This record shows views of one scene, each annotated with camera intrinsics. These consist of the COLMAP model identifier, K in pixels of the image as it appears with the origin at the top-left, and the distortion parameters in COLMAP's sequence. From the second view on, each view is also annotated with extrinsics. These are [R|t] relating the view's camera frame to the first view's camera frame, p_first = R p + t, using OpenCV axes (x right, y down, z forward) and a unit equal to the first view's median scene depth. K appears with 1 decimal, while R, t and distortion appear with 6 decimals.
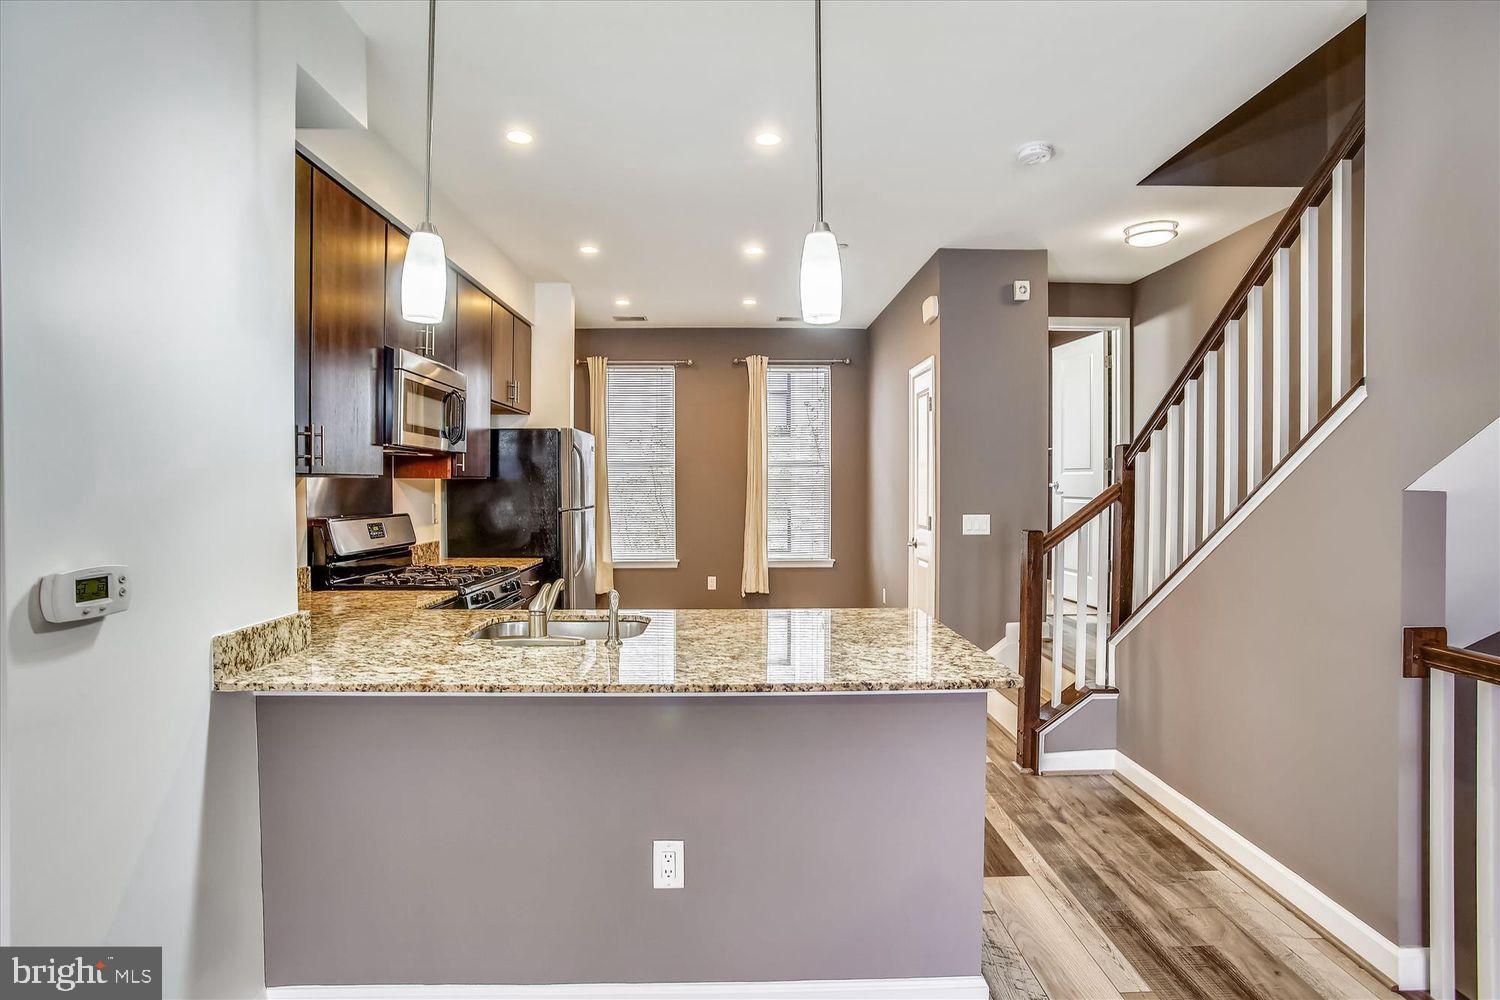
lens RADIAL K [[734.6, 0, 753.1], [0, 734.6, 482.6], [0, 0, 1]] dist [-0.068829, 0.032361]
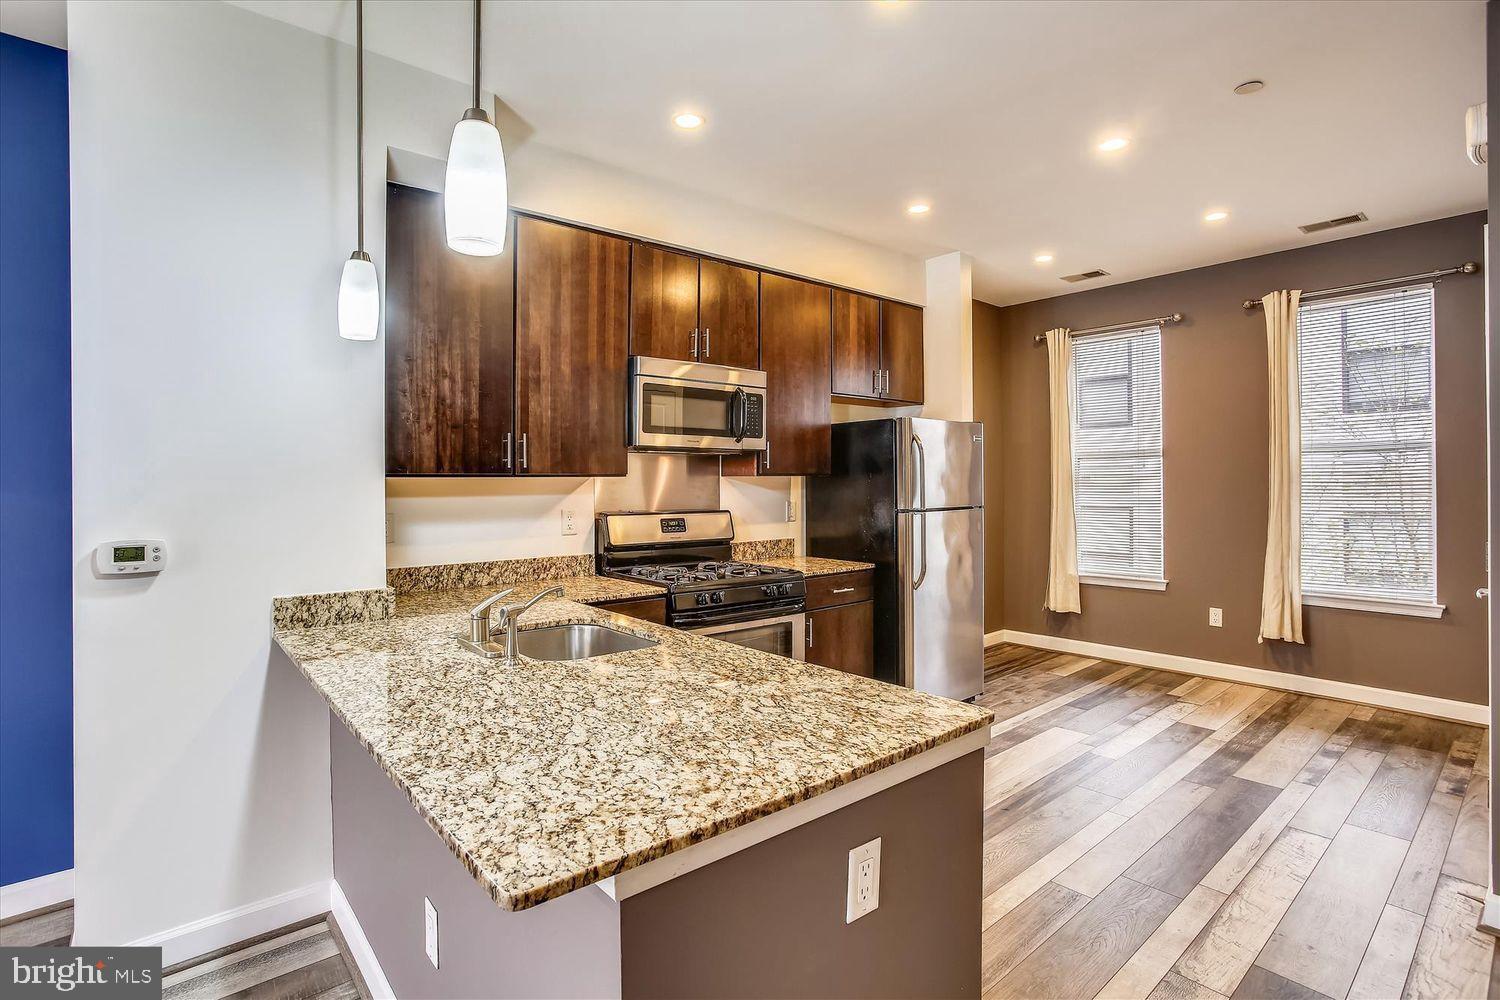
lens RADIAL K [[734.6, 0, 753.1], [0, 734.6, 482.6], [0, 0, 1]] dist [-0.068829, 0.032361]
pose [[0.632718, -0.002162, -0.774379, 0.407845], [0.005923, 0.999980, 0.002047, 0.000174], [0.774360, -0.005882, 0.632718, 0.397146]]
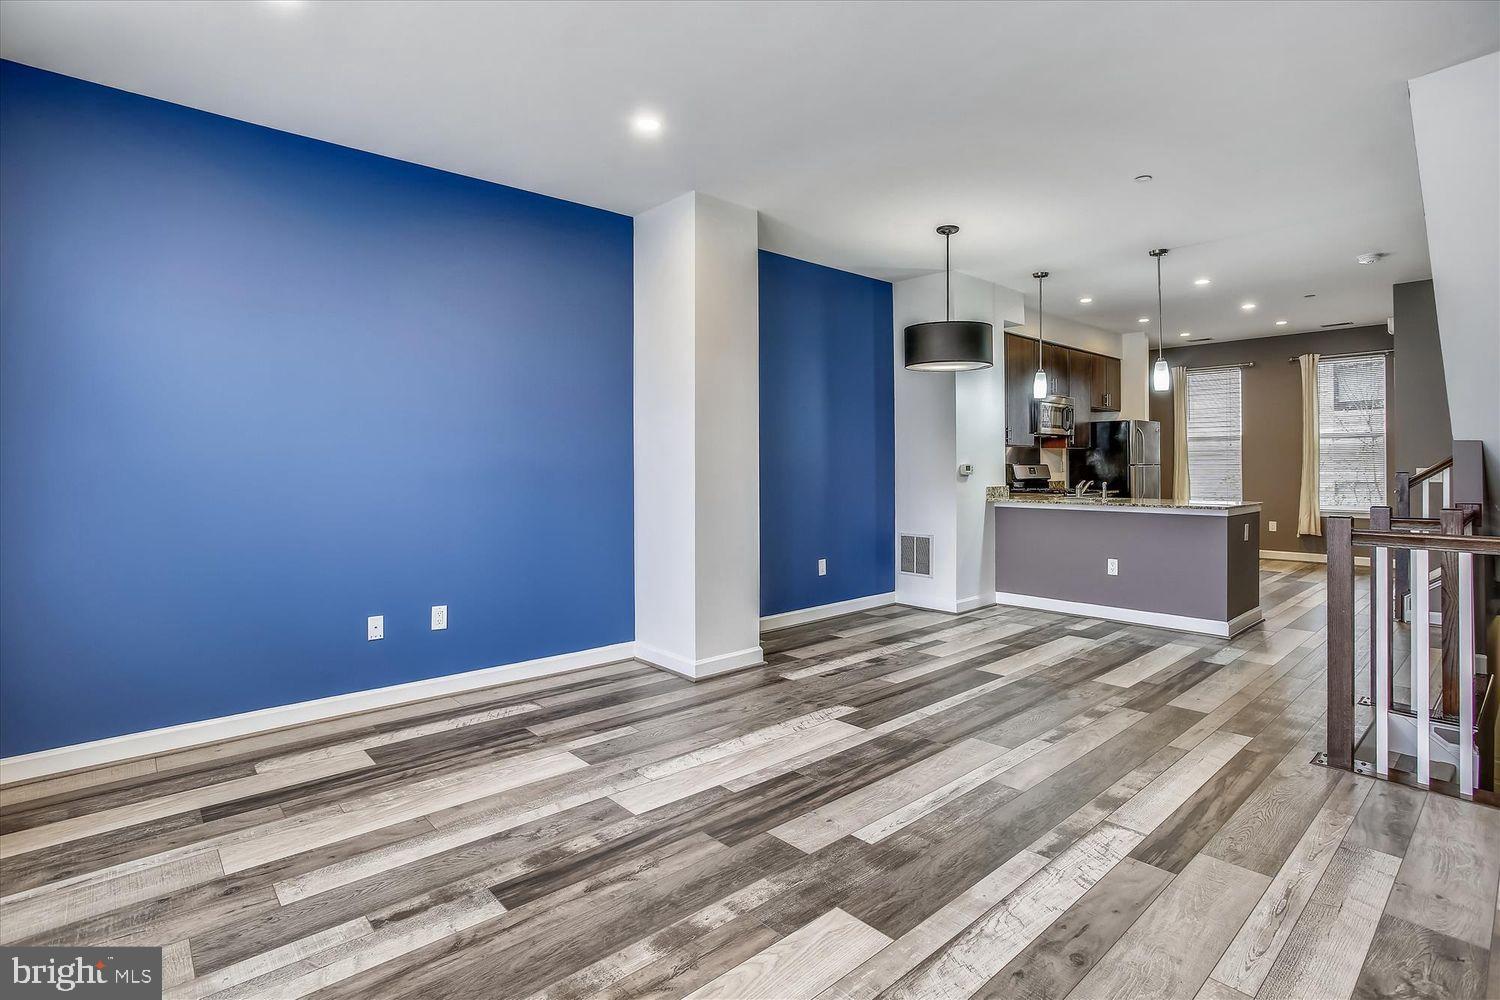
lens RADIAL K [[728.2, 0, 755.6], [0, 728.2, 460.9], [0, 0, 1]] dist [-0.026751, 0.000494]
pose [[0.649448, -0.004661, -0.760392, 0.665178], [0.001844, 0.999988, -0.004555, 0.044209], [0.760404, 0.001556, 0.649449, -1.173170]]
